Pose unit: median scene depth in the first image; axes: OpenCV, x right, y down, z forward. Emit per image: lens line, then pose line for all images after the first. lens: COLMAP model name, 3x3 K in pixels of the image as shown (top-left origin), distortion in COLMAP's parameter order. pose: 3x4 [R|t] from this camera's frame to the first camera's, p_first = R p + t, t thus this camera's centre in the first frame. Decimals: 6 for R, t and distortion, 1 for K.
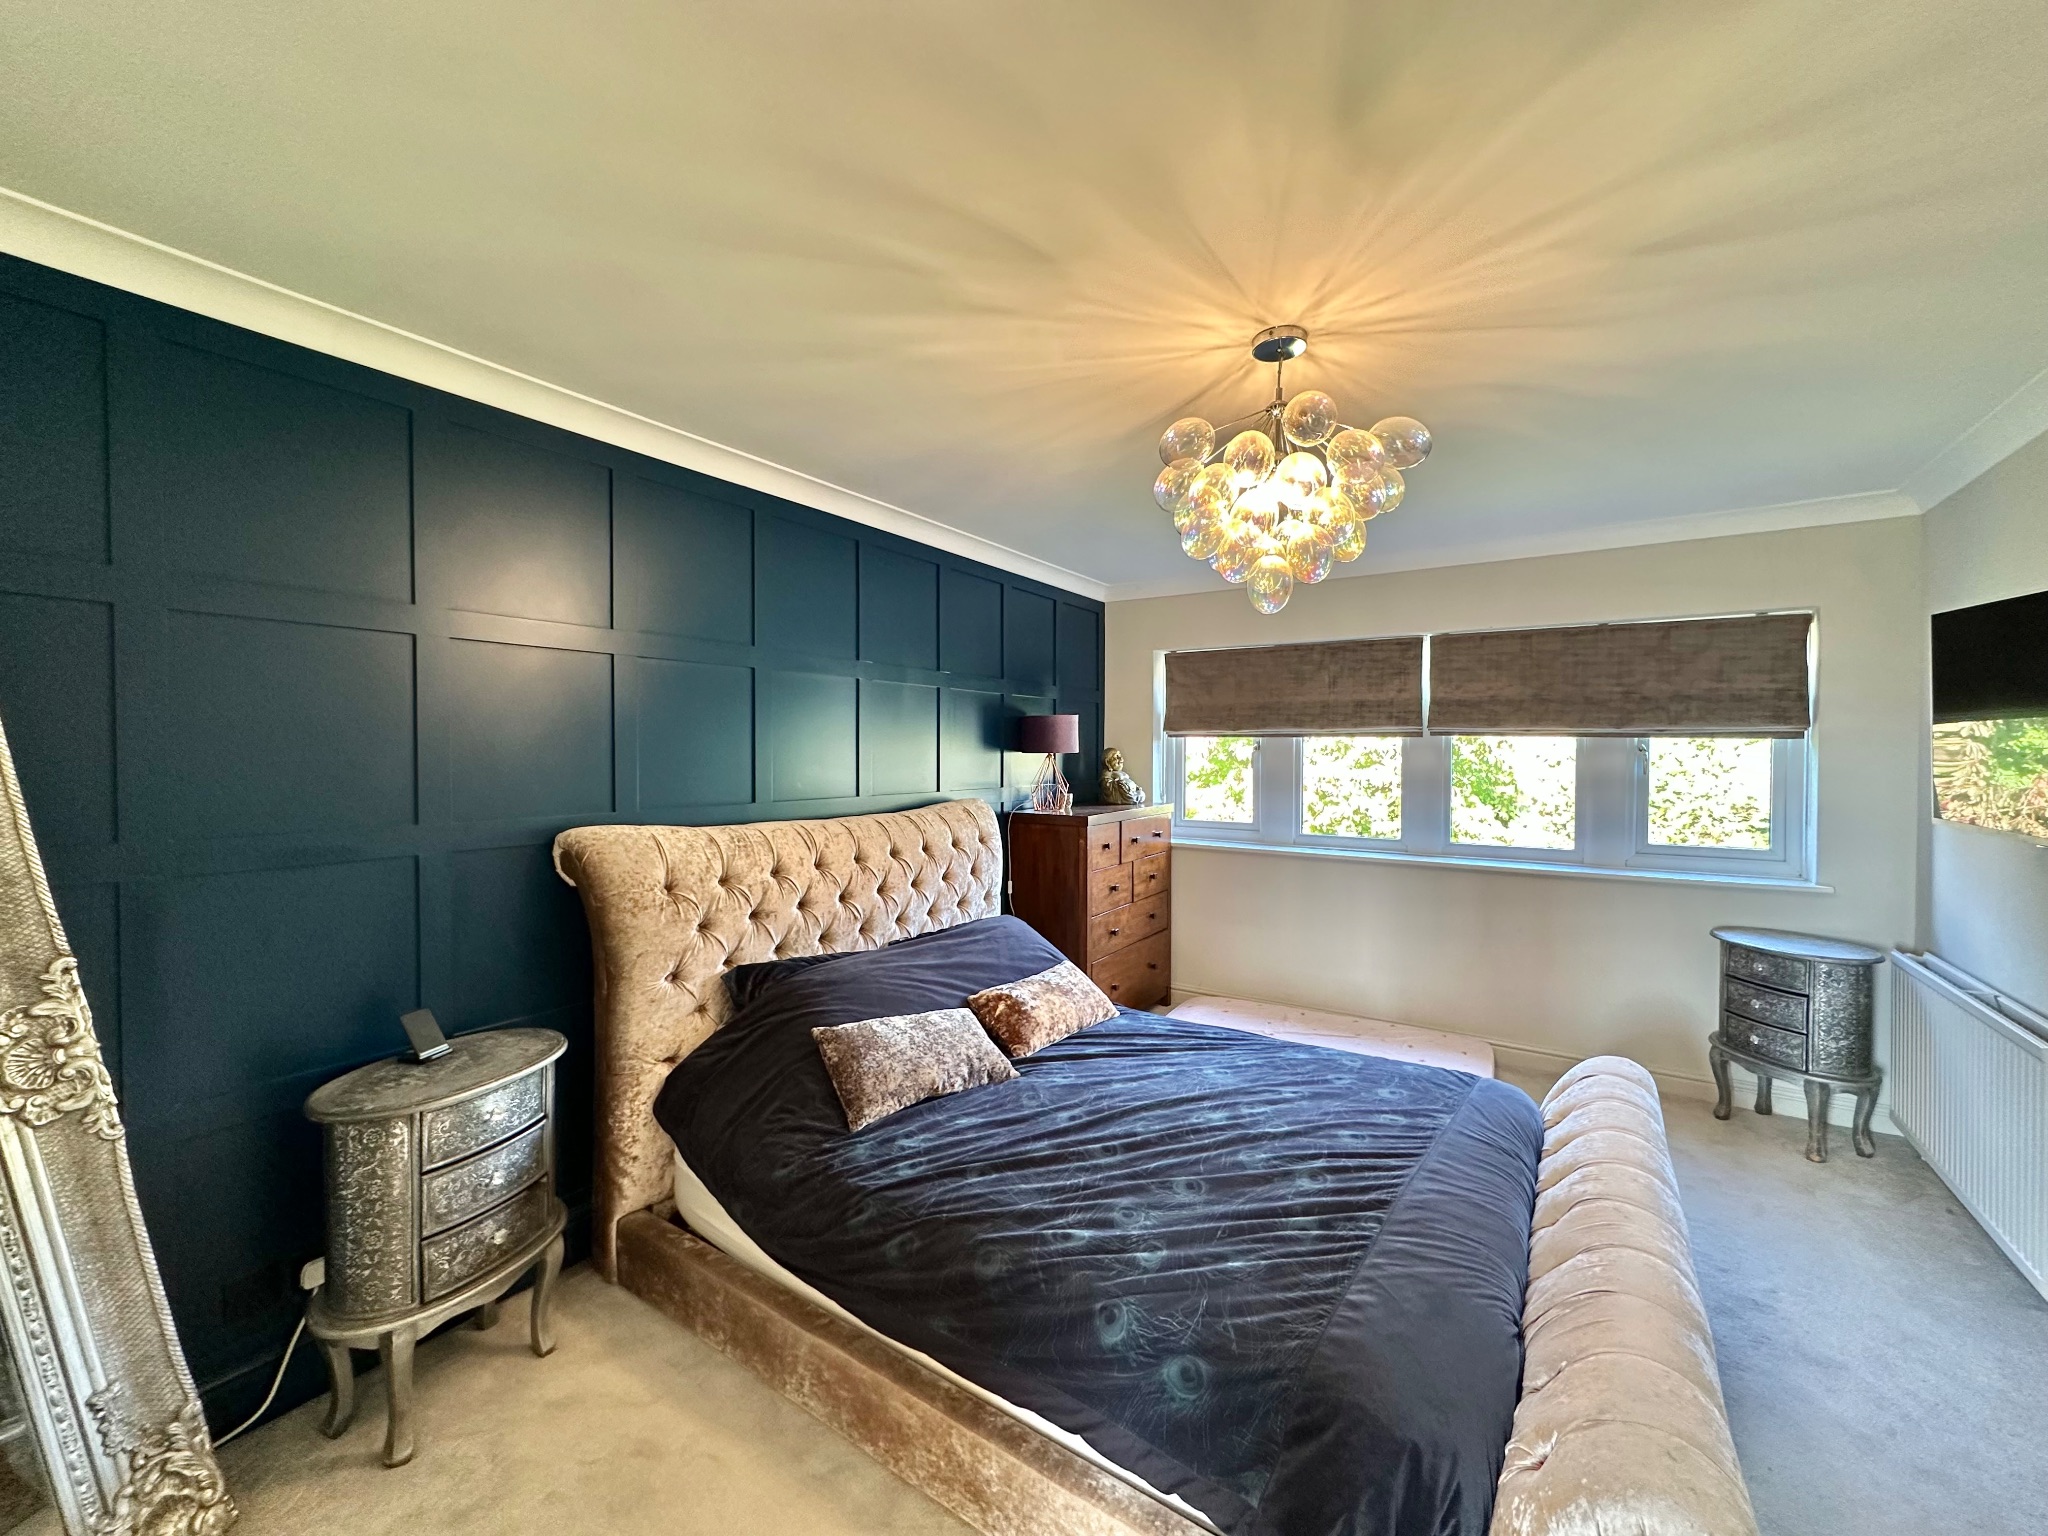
lens RADIAL K [[822.5, 0, 1040.2], [0, 822.5, 755.2], [0, 0, 1]] dist [0.028281, -0.009843]
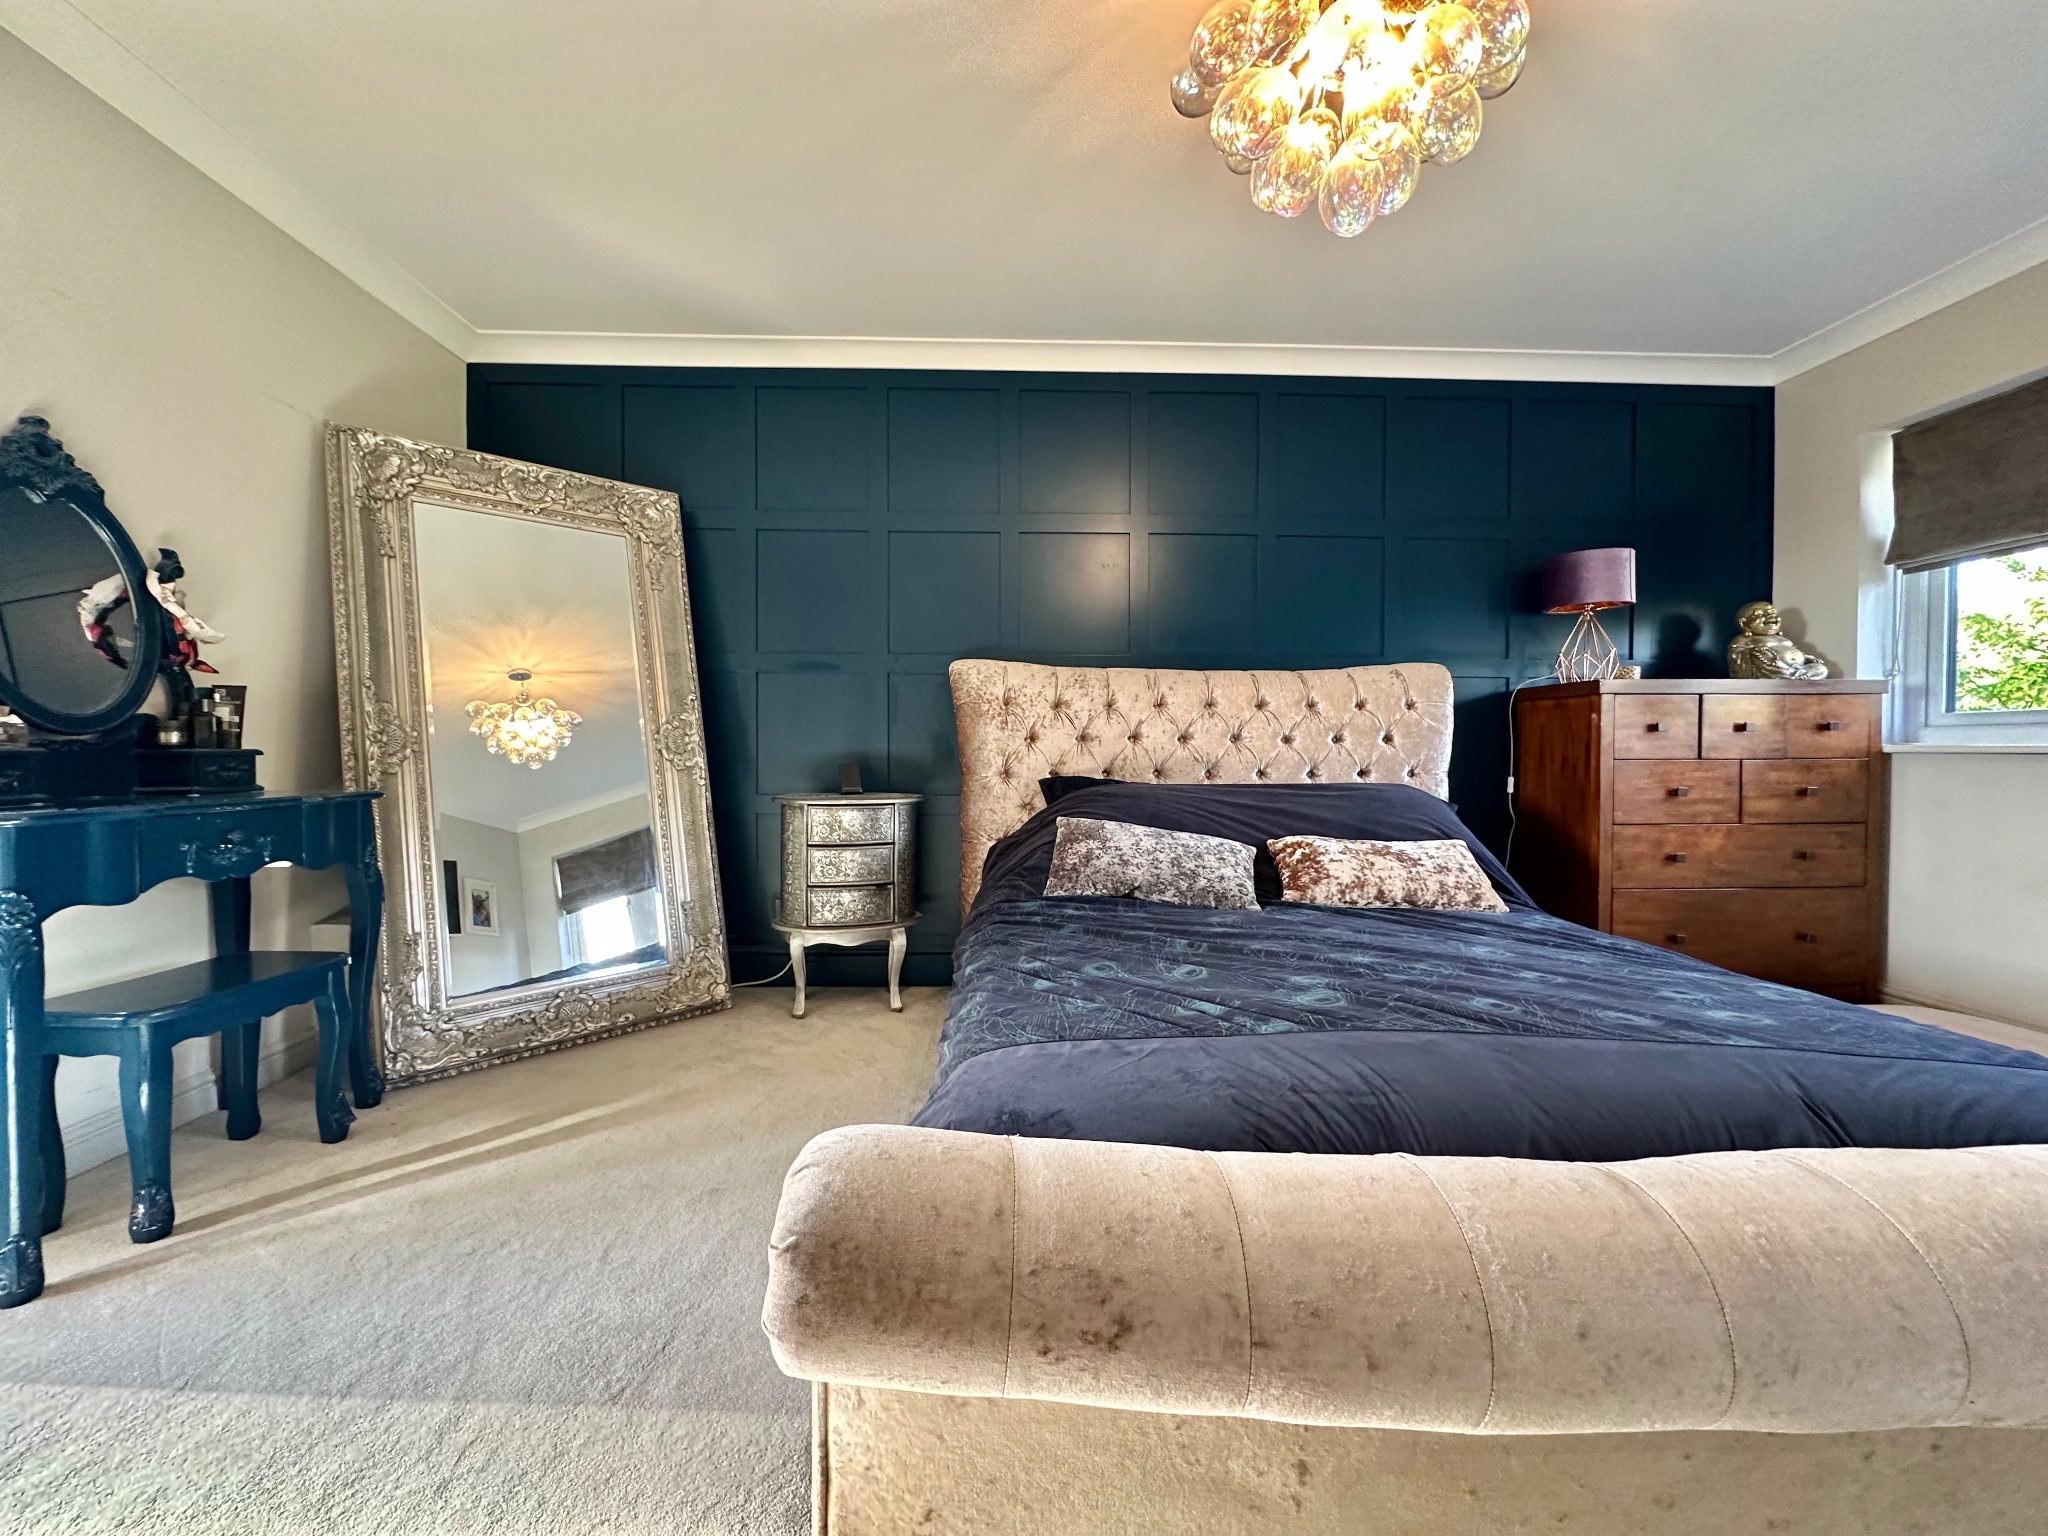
lens RADIAL K [[822.5, 0, 1040.2], [0, 822.5, 755.2], [0, 0, 1]] dist [0.028281, -0.009843]
pose [[0.589442, 0.003330, -0.807804, 0.504593], [-0.009223, 0.999954, -0.002608, 0.209049], [0.807758, 0.008988, 0.589446, 0.272275]]
